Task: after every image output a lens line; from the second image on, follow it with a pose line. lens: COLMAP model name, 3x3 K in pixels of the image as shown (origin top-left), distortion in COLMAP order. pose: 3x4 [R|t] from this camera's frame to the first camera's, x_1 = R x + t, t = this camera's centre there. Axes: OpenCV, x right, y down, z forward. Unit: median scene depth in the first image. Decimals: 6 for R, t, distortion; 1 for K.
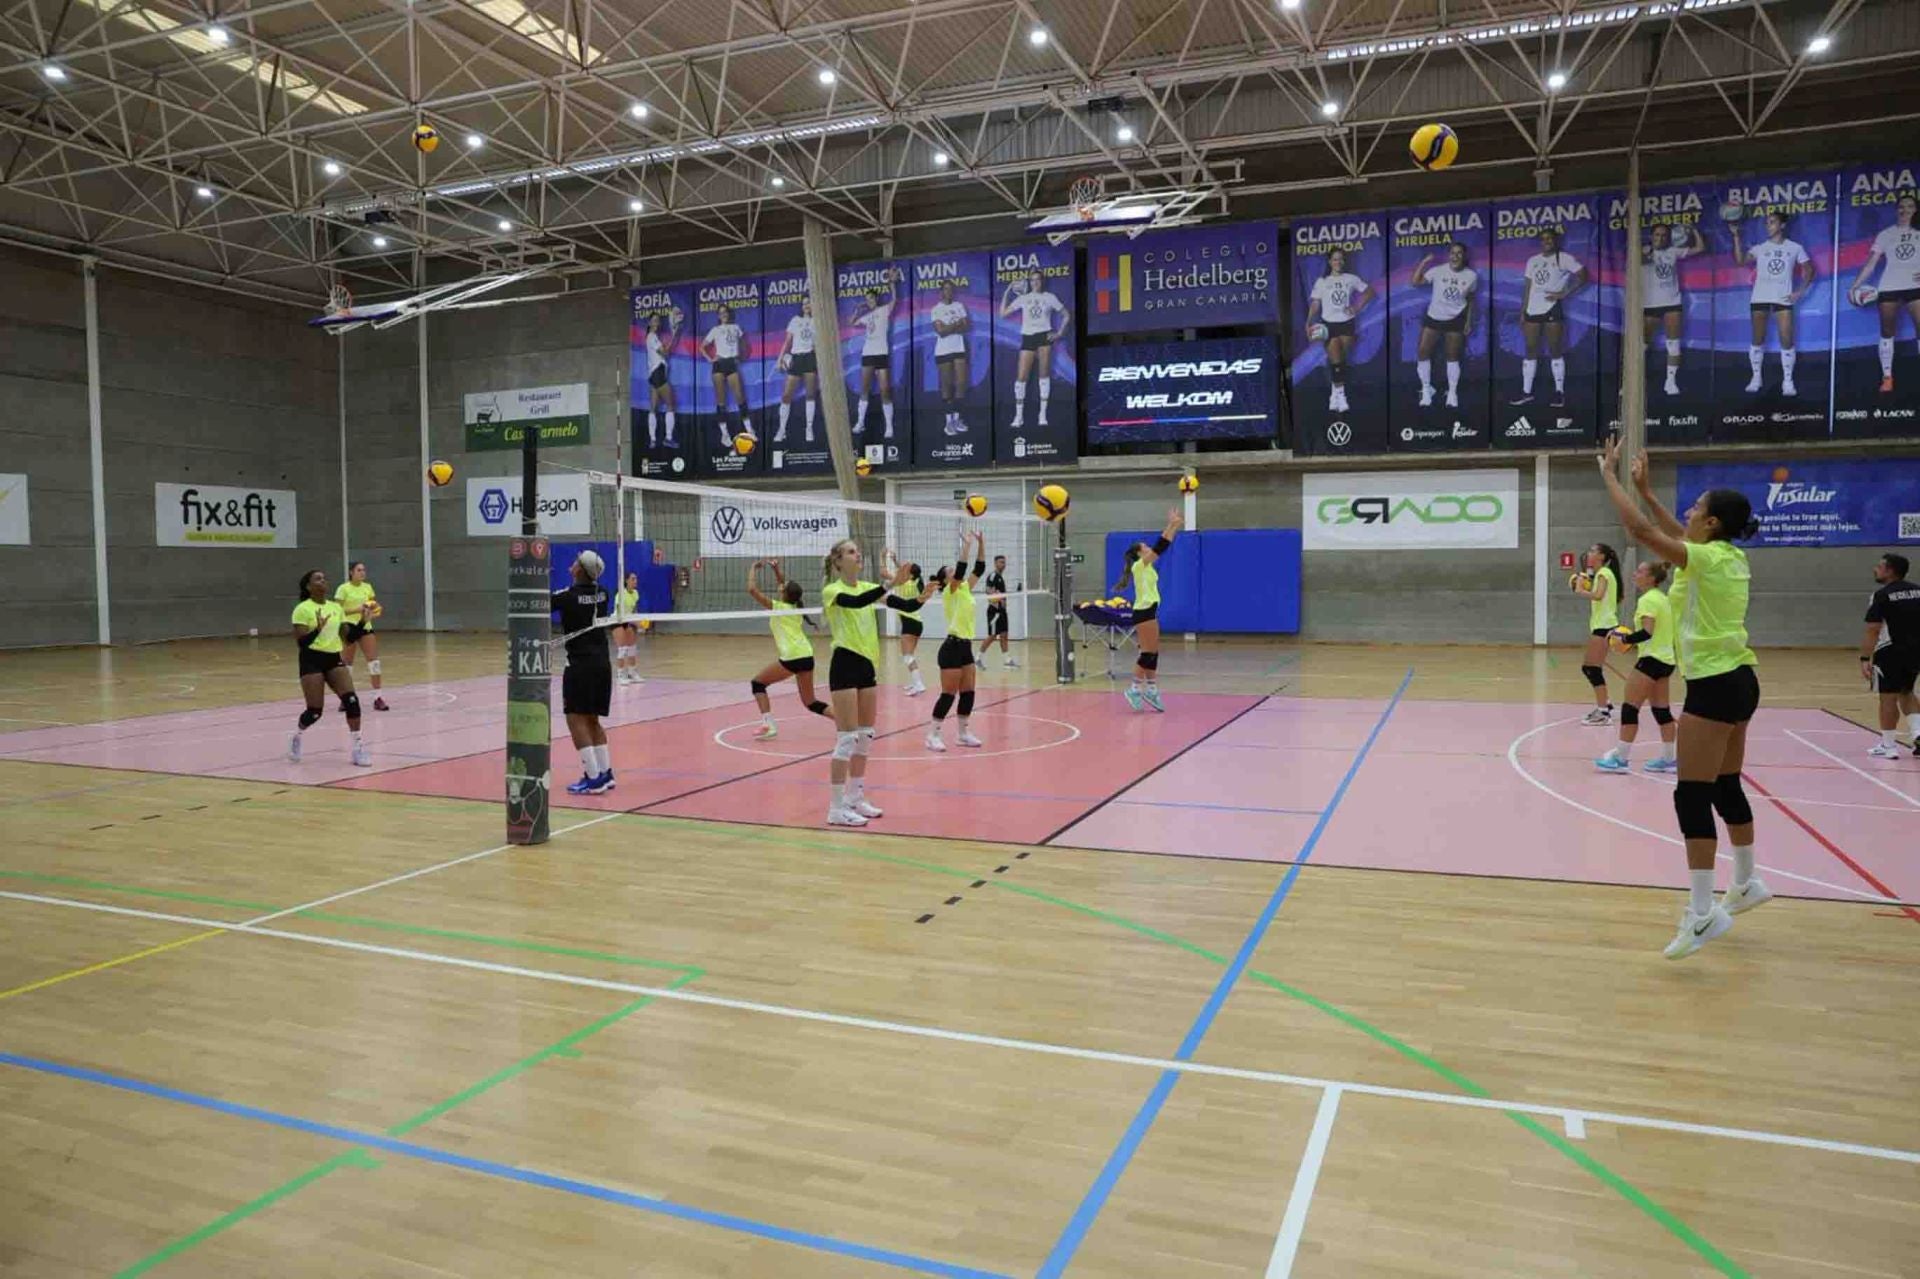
lens RADIAL K [[1315.1, 0, 968.2], [0, 1315.1, 632.5], [0, 0, 1]] dist [-0.106095, 0.080379]
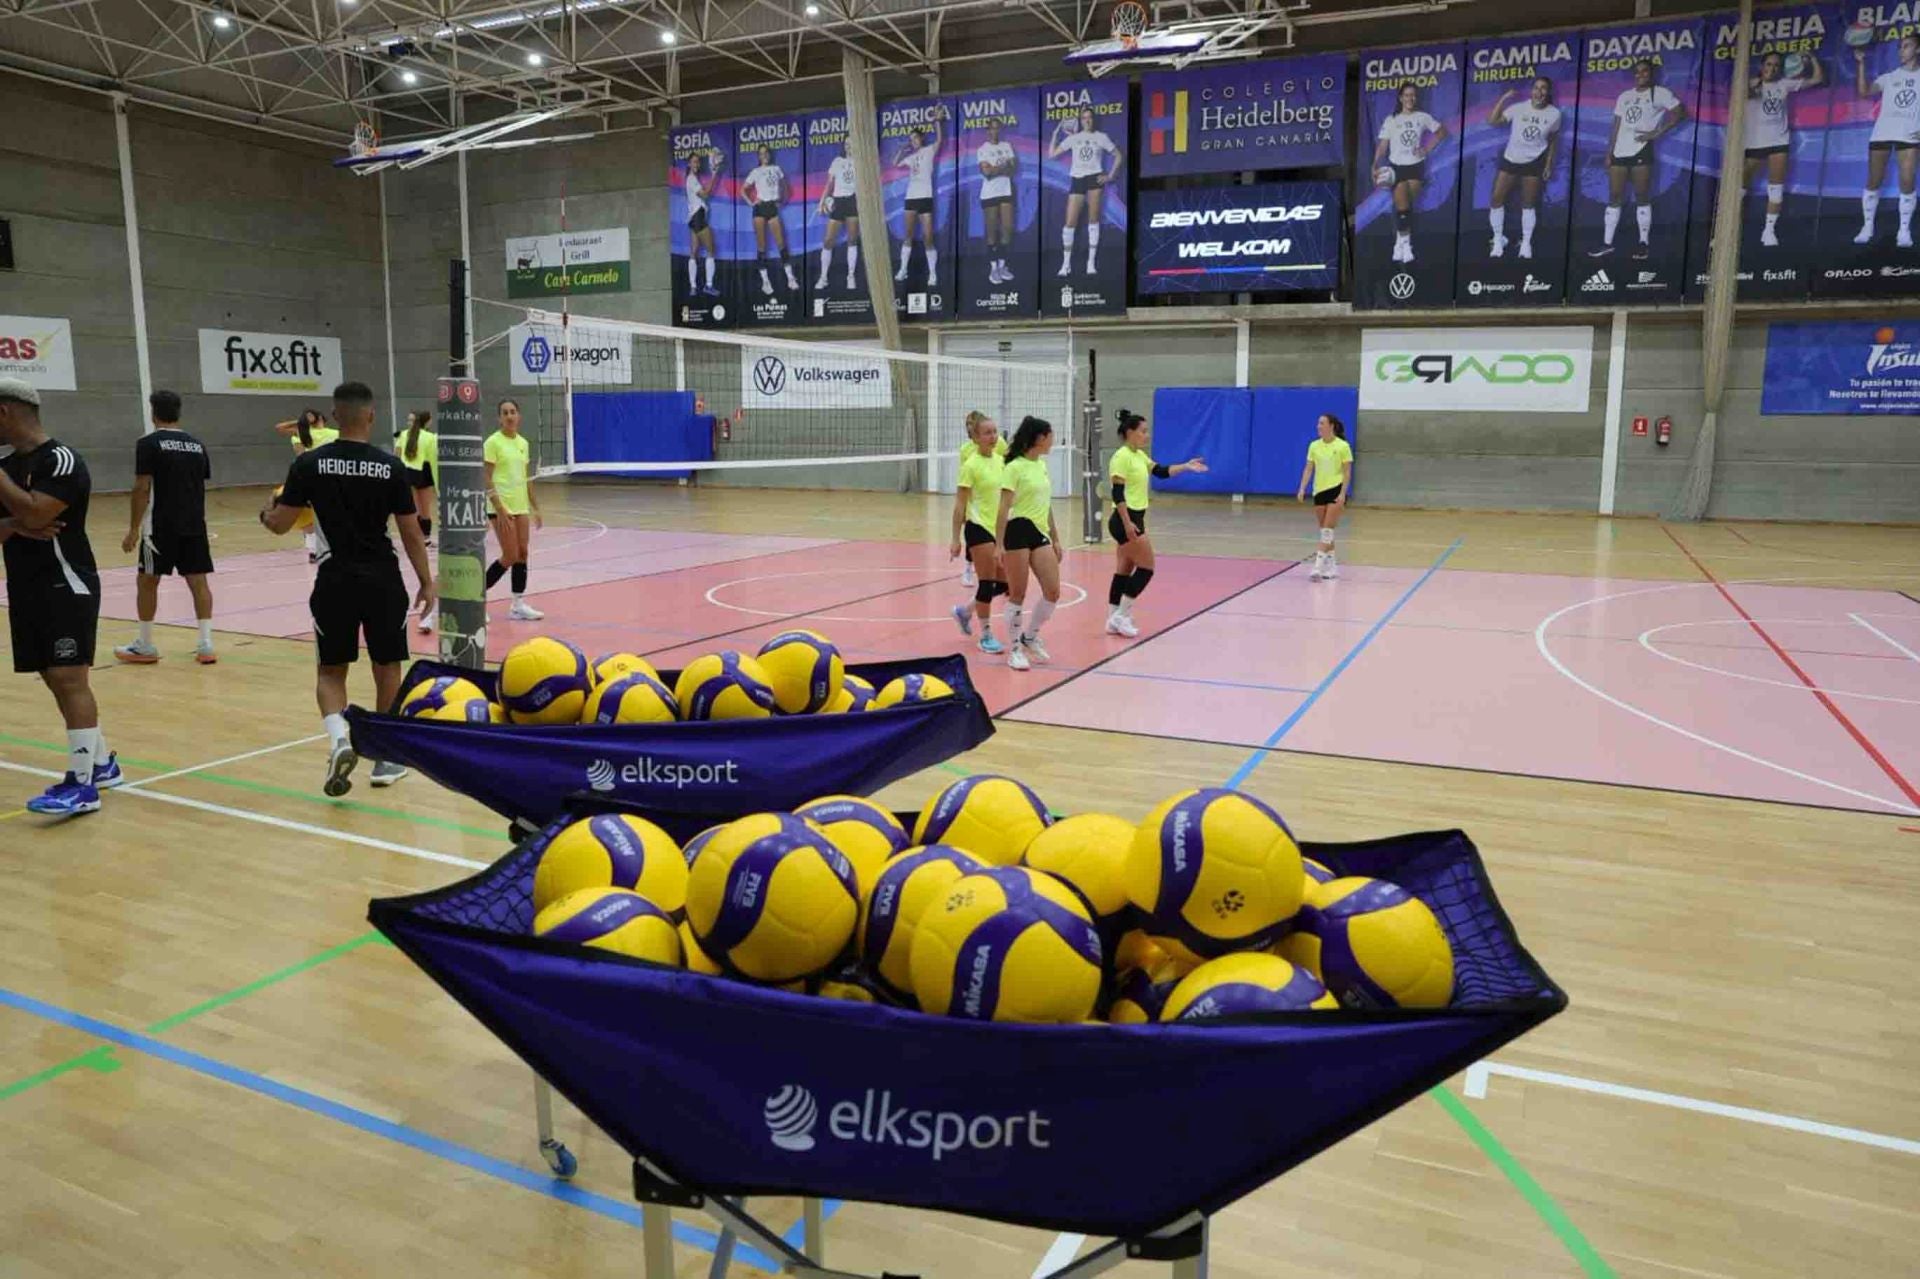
lens RADIAL K [[1315.1, 0, 966.8], [0, 1315.1, 633.6], [0, 0, 1]] dist [-0.106095, 0.080379]
pose [[0.998113, 0.022683, -0.057060, 0.025137], [-0.016320, 0.993842, 0.109597, 0.000092], [0.059195, -0.108459, 0.992337, 0.021030]]
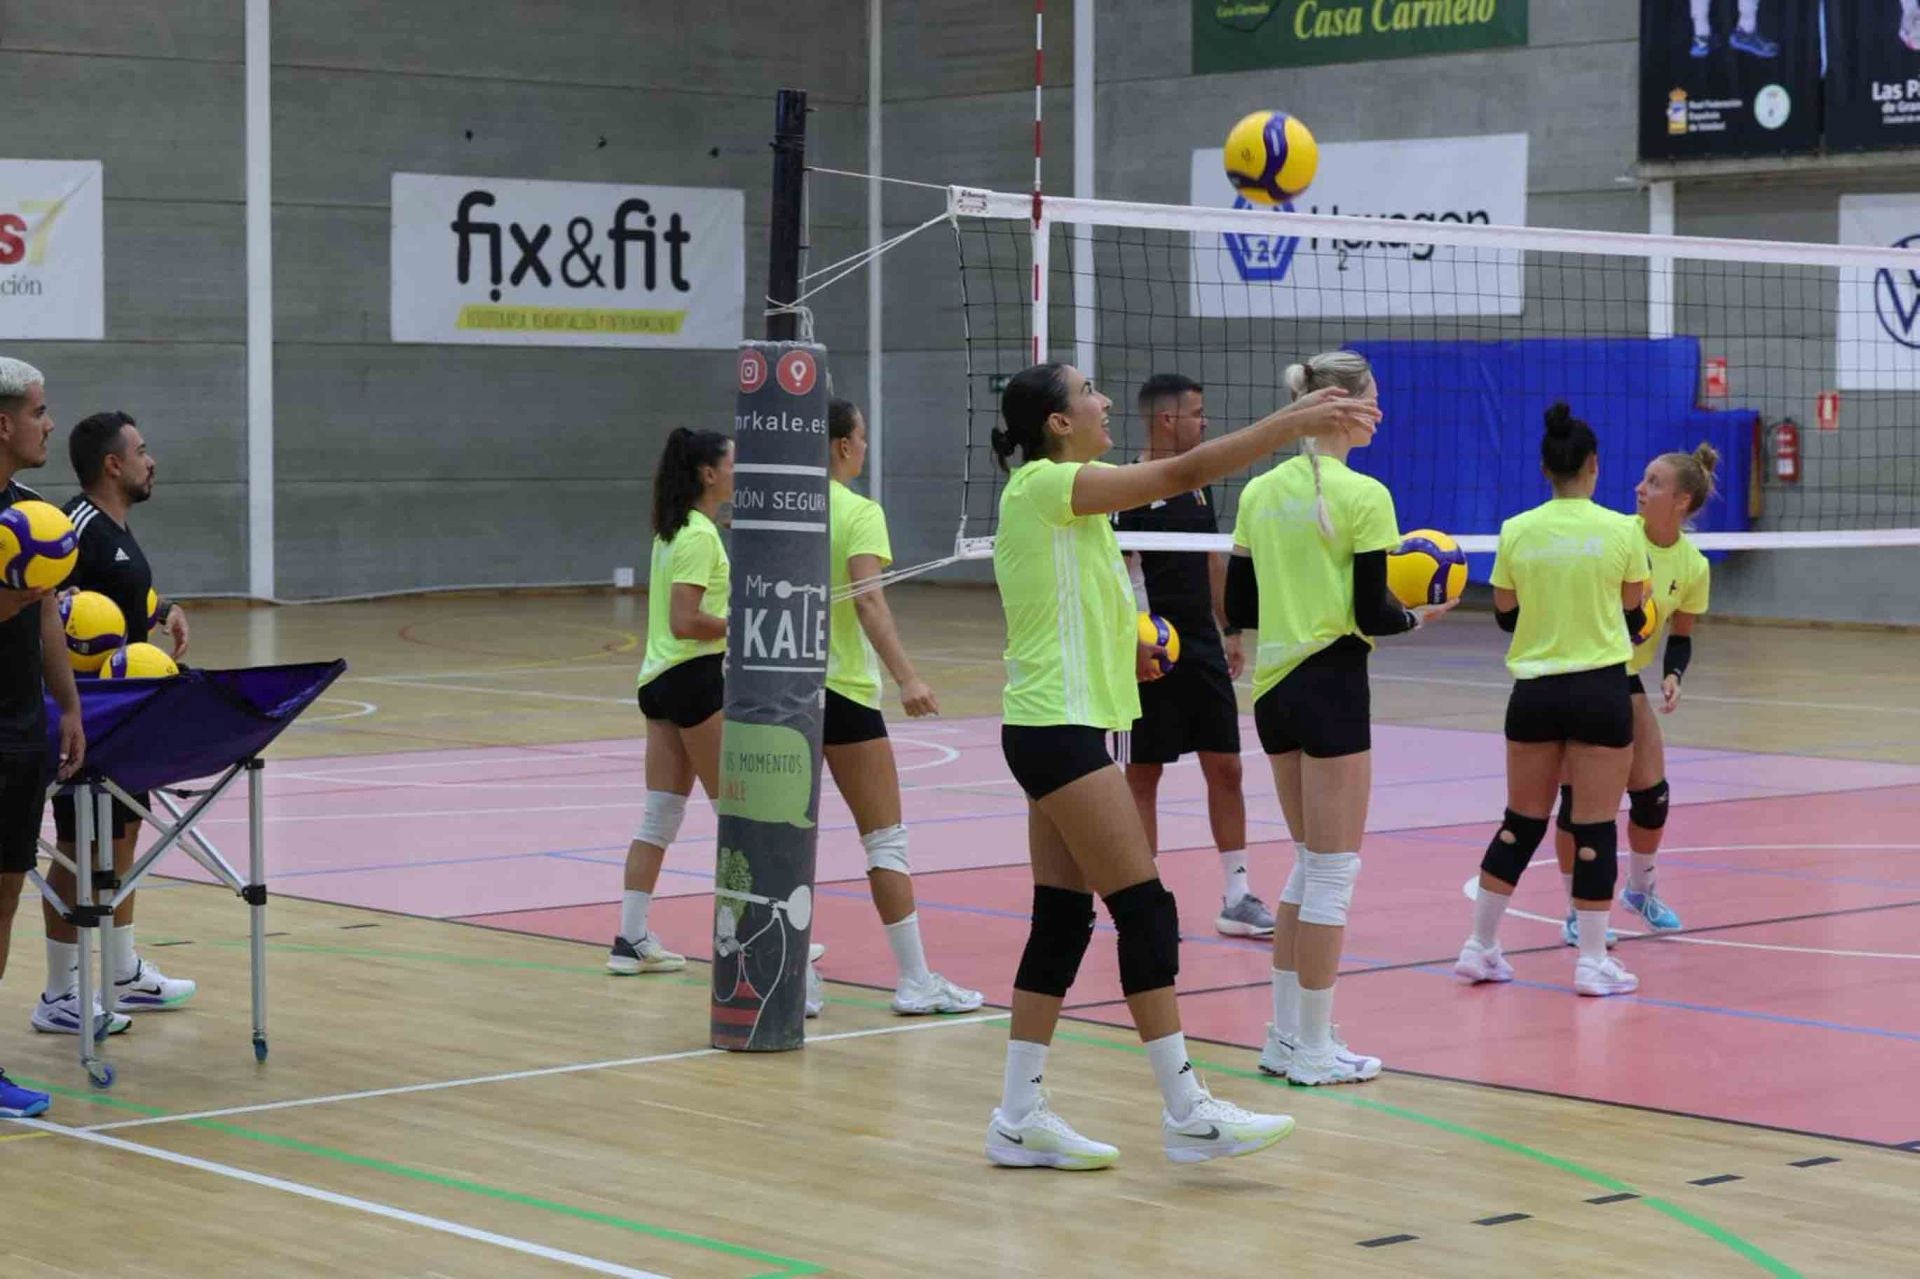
lens RADIAL K [[4382.3, 0, 963.1], [0, 4382.3, 655.2], [0, 0, 1]] dist [-0.203539, 0.000000]
pose [[0.890932, 0.034123, -0.452852, 0.100931], [-0.031858, 0.999413, 0.012630, 0.002455], [0.453017, 0.003175, 0.891496, -0.069023]]
